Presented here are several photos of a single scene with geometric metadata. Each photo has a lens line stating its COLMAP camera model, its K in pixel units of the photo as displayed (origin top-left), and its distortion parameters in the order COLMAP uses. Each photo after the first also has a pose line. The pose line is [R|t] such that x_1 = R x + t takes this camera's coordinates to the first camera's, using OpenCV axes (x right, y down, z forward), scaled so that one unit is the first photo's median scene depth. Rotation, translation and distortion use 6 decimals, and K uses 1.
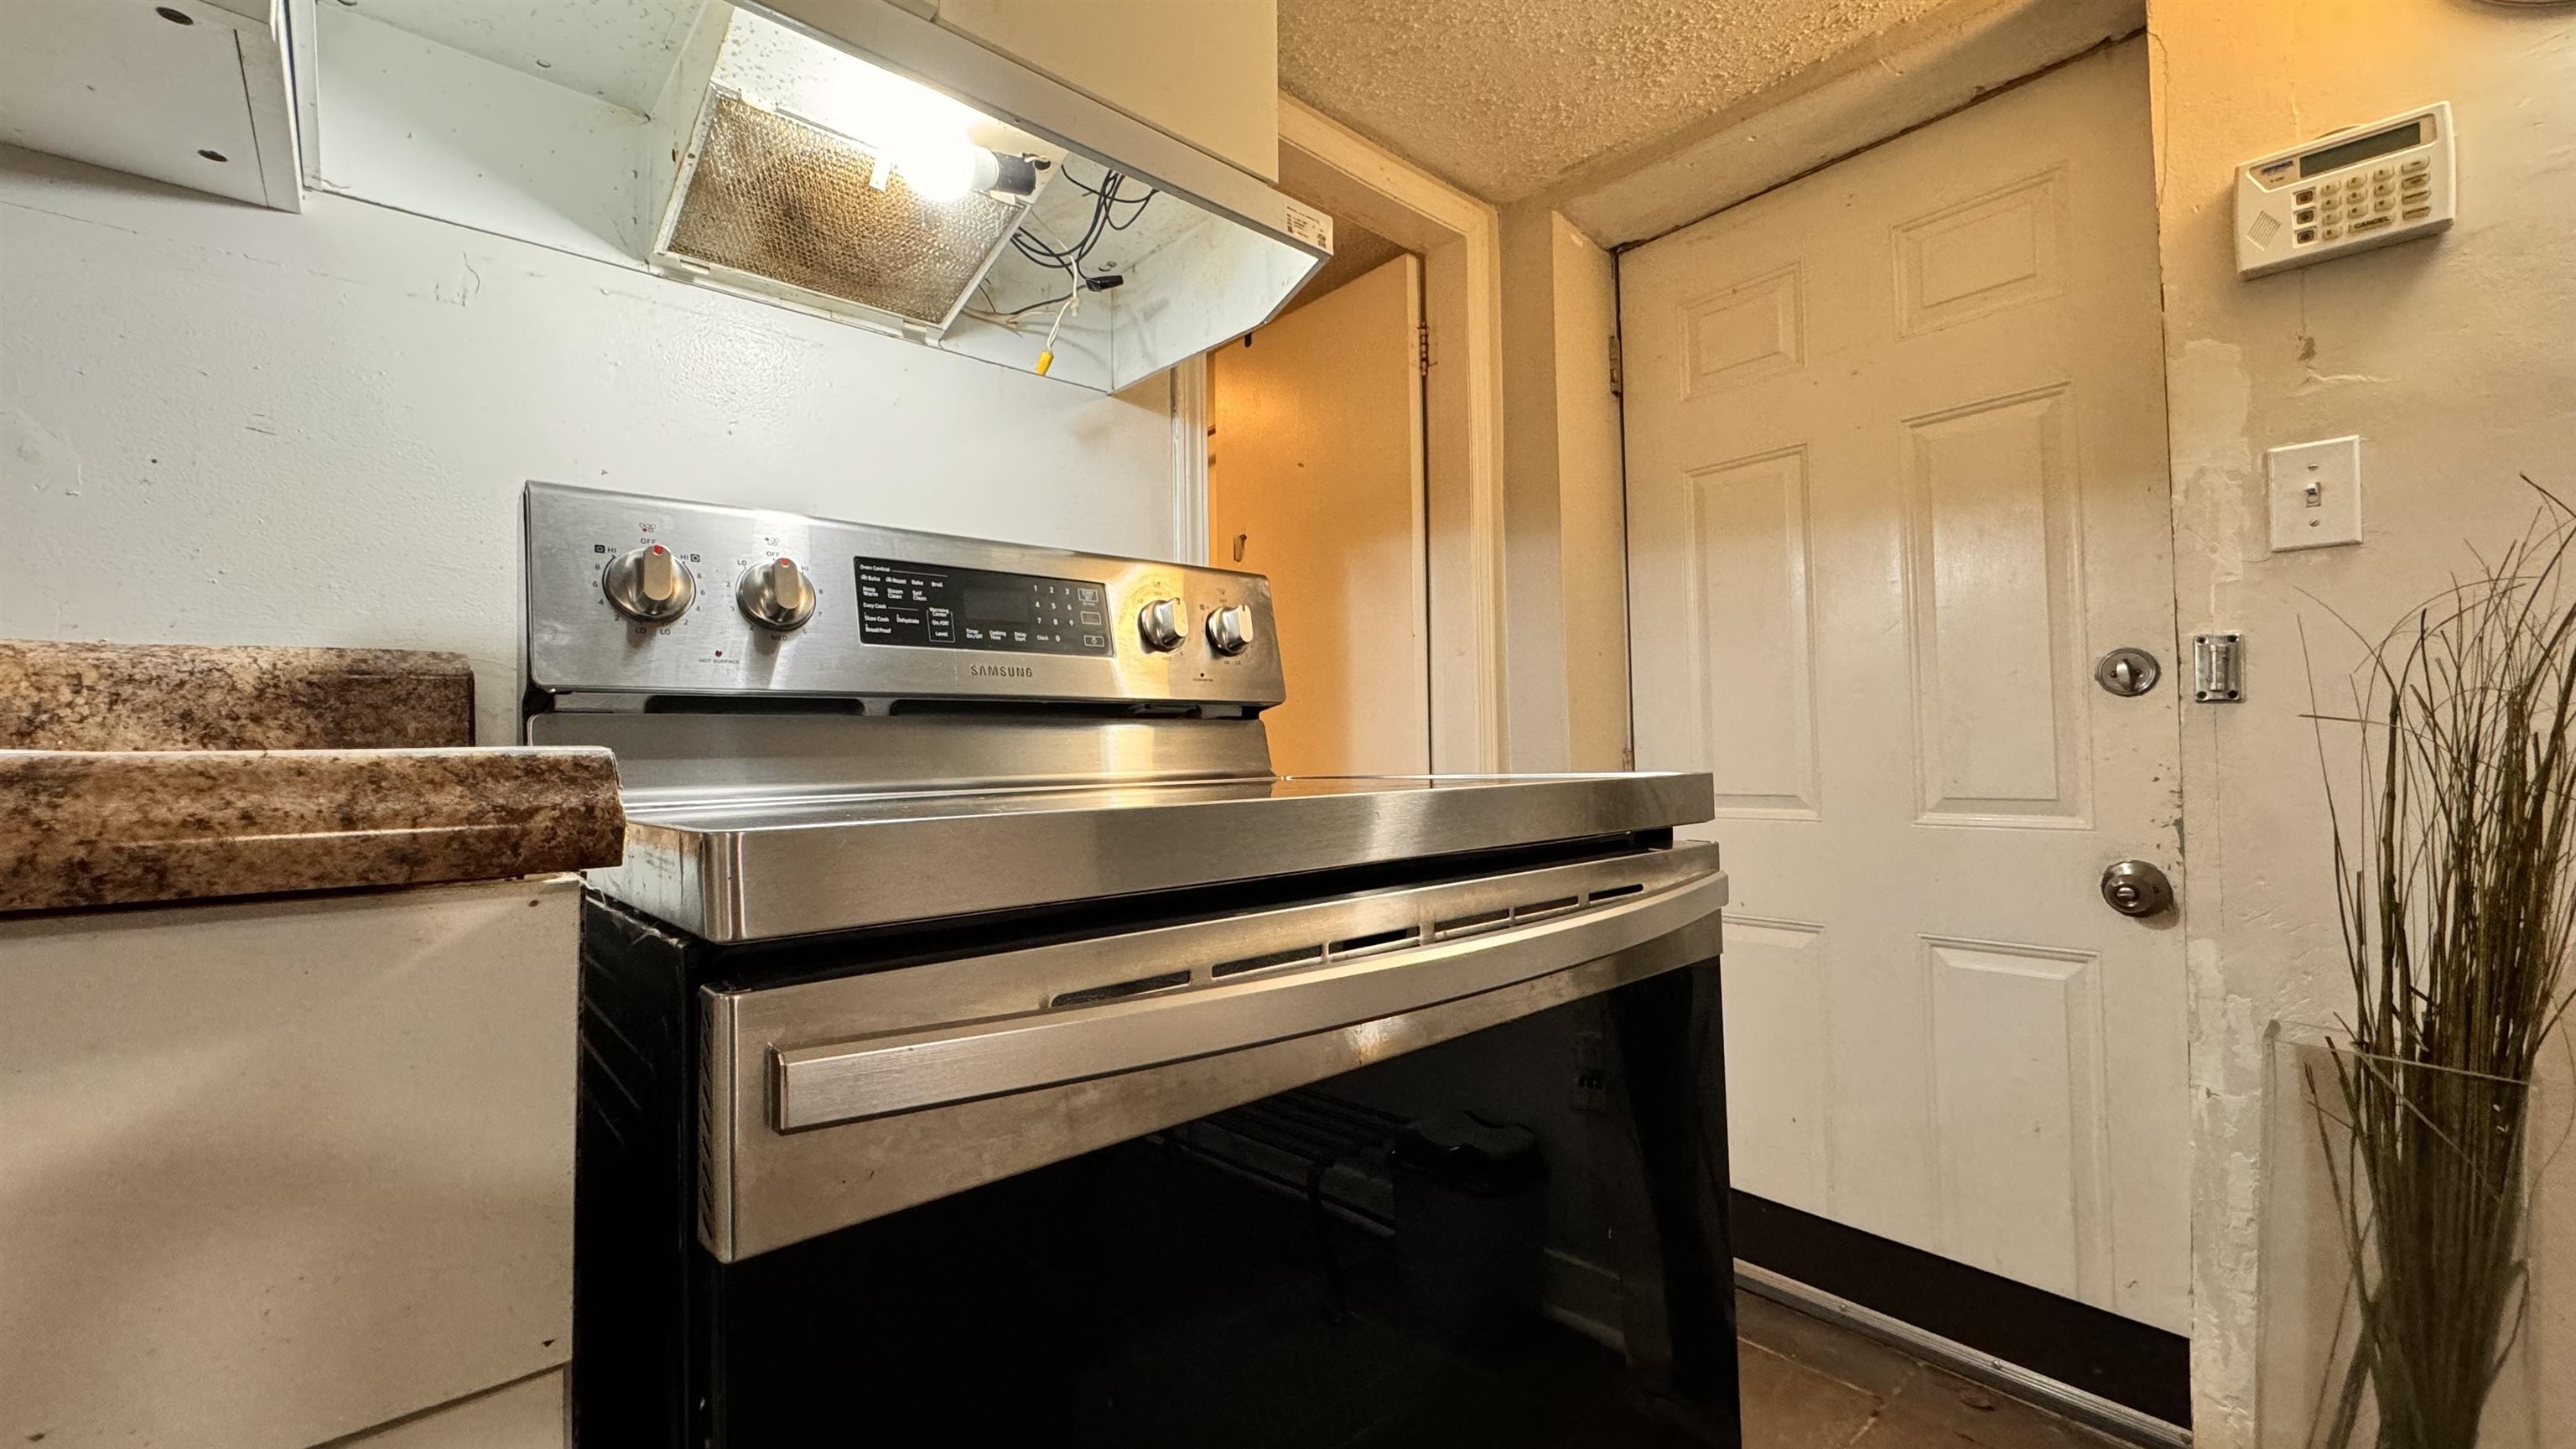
lens RADIAL K [[1026.1, 0, 1289.0], [0, 1026.1, 728.5], [0, 0, 1]] dist [-0.003142, 0.000316]
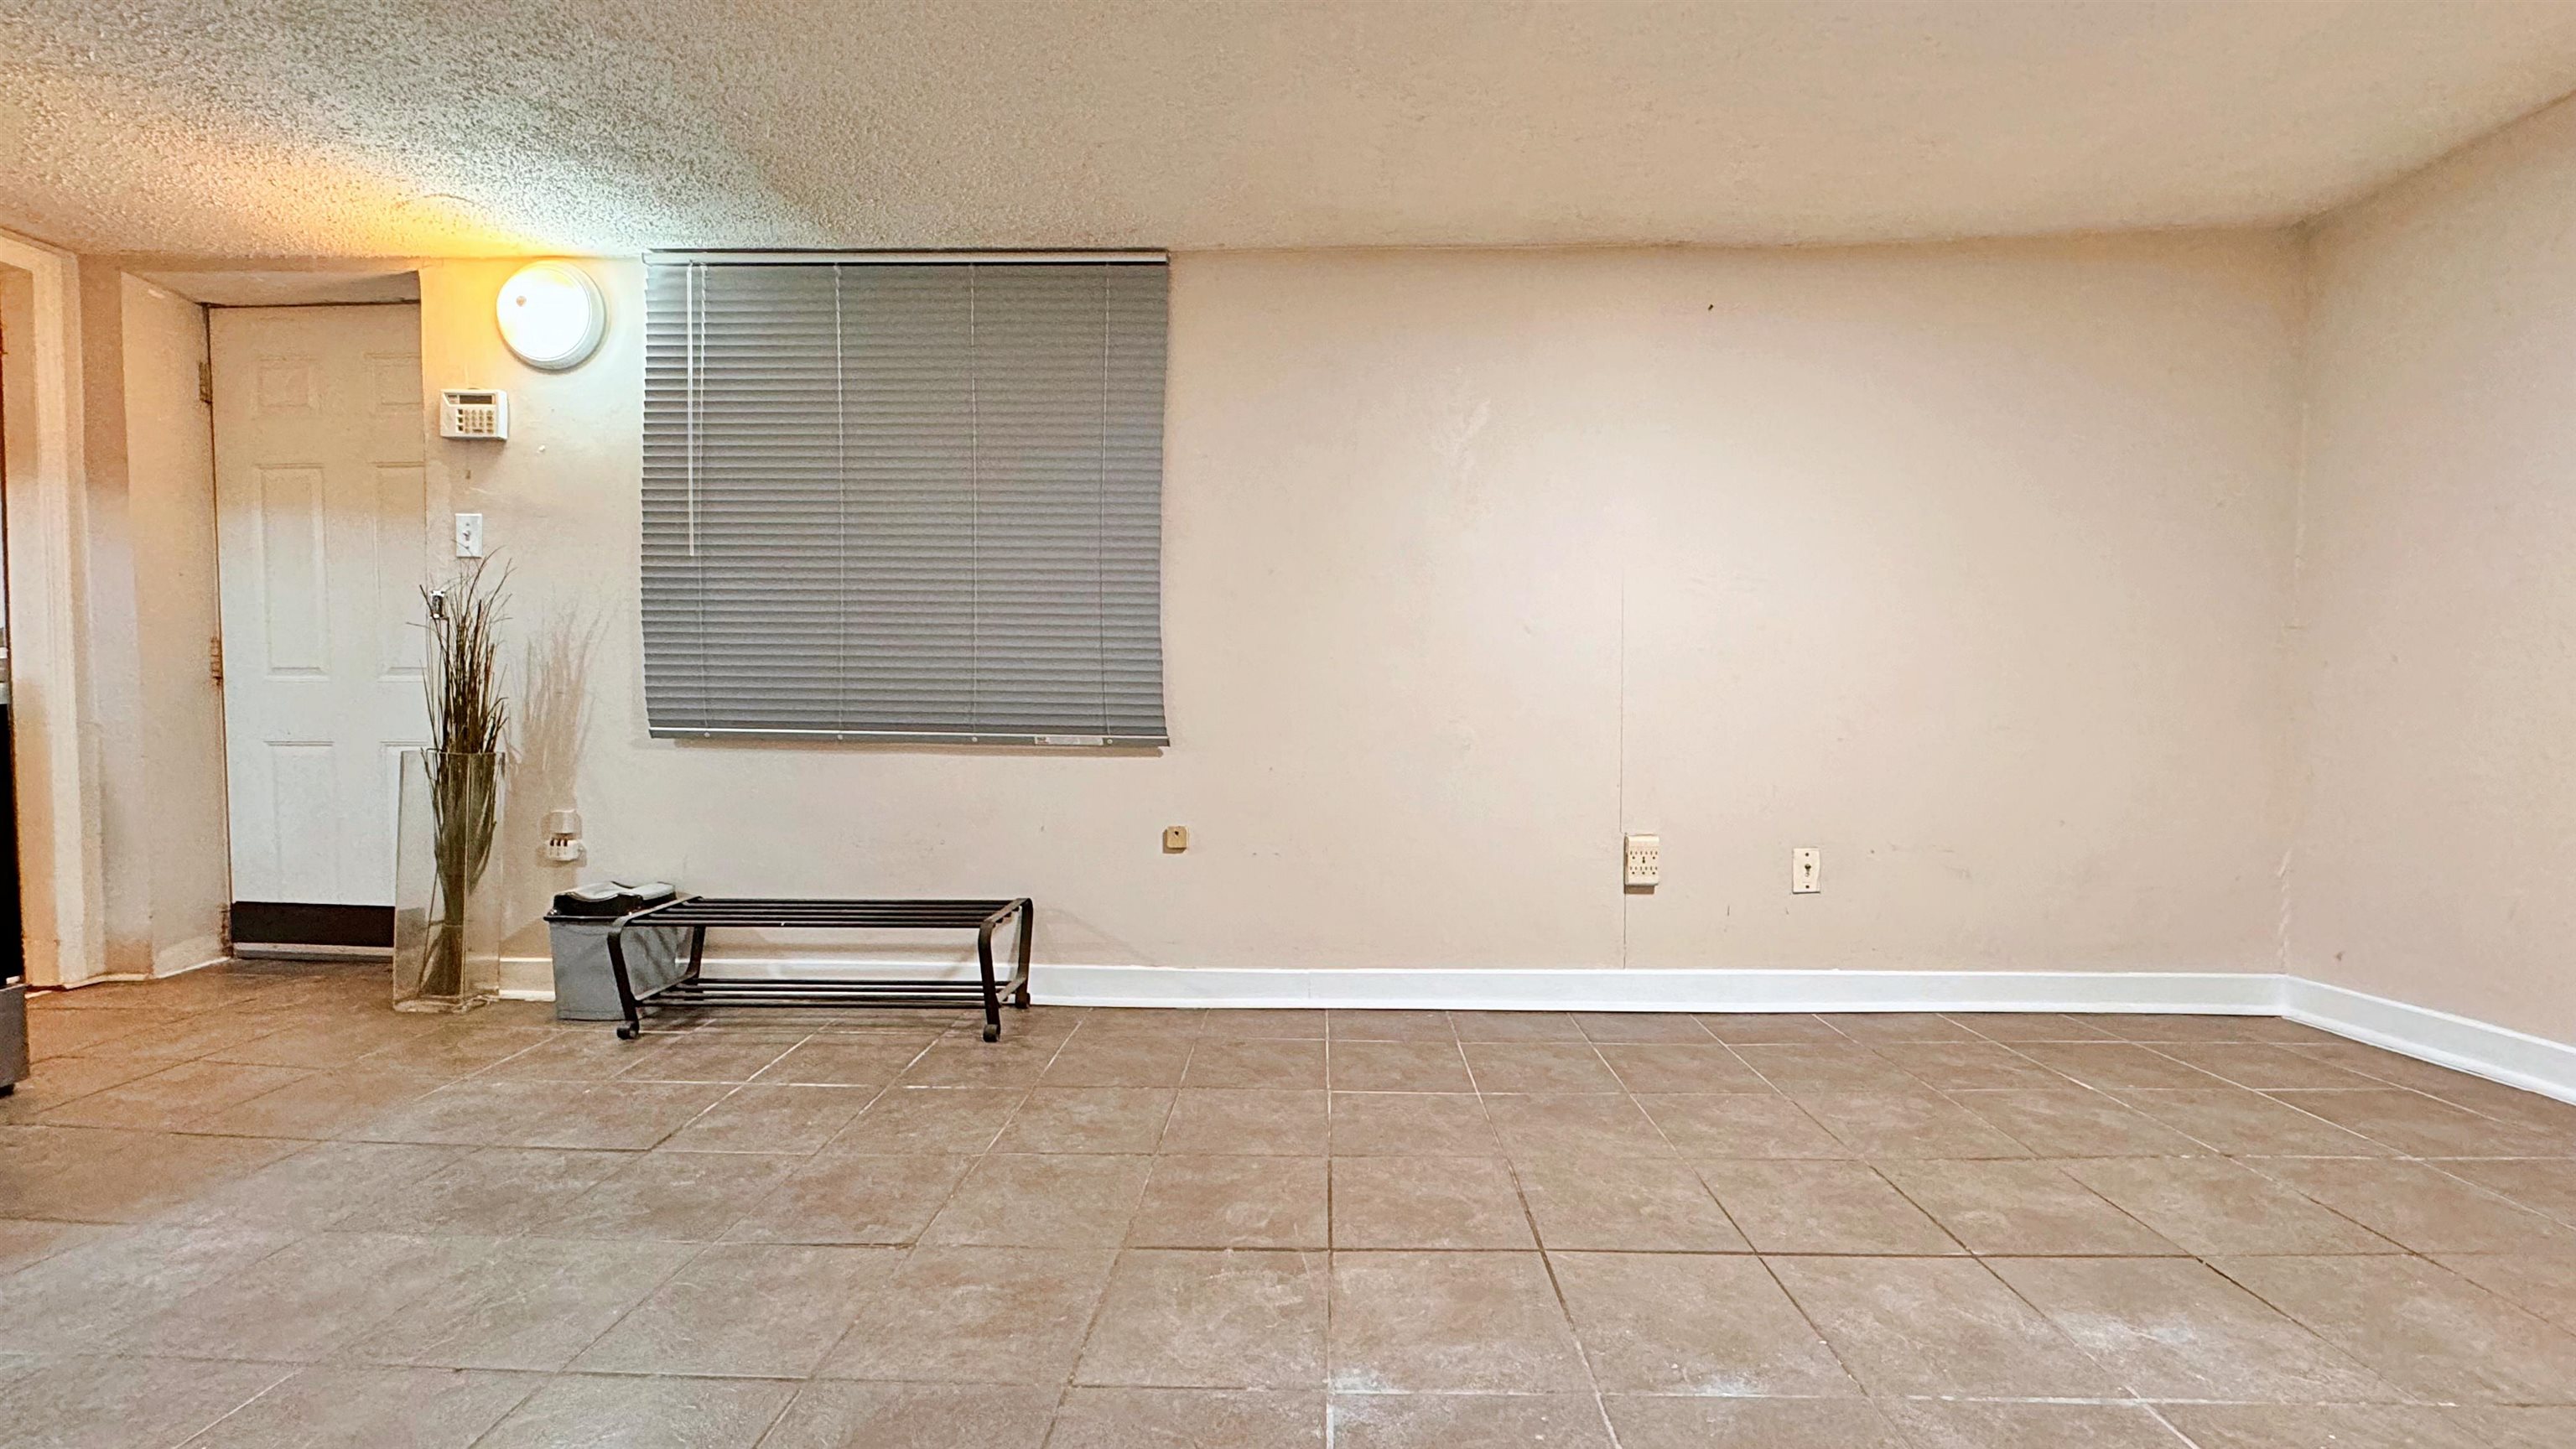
lens RADIAL K [[1026.1, 0, 1286.9], [0, 1026.1, 718.2], [0, 0, 1]] dist [-0.003142, 0.000316]
pose [[0.696131, -0.005315, 0.717895, 0.602755], [-0.031623, 0.998775, 0.038059, 0.051476], [-0.717218, -0.049196, 0.695110, -2.108970]]
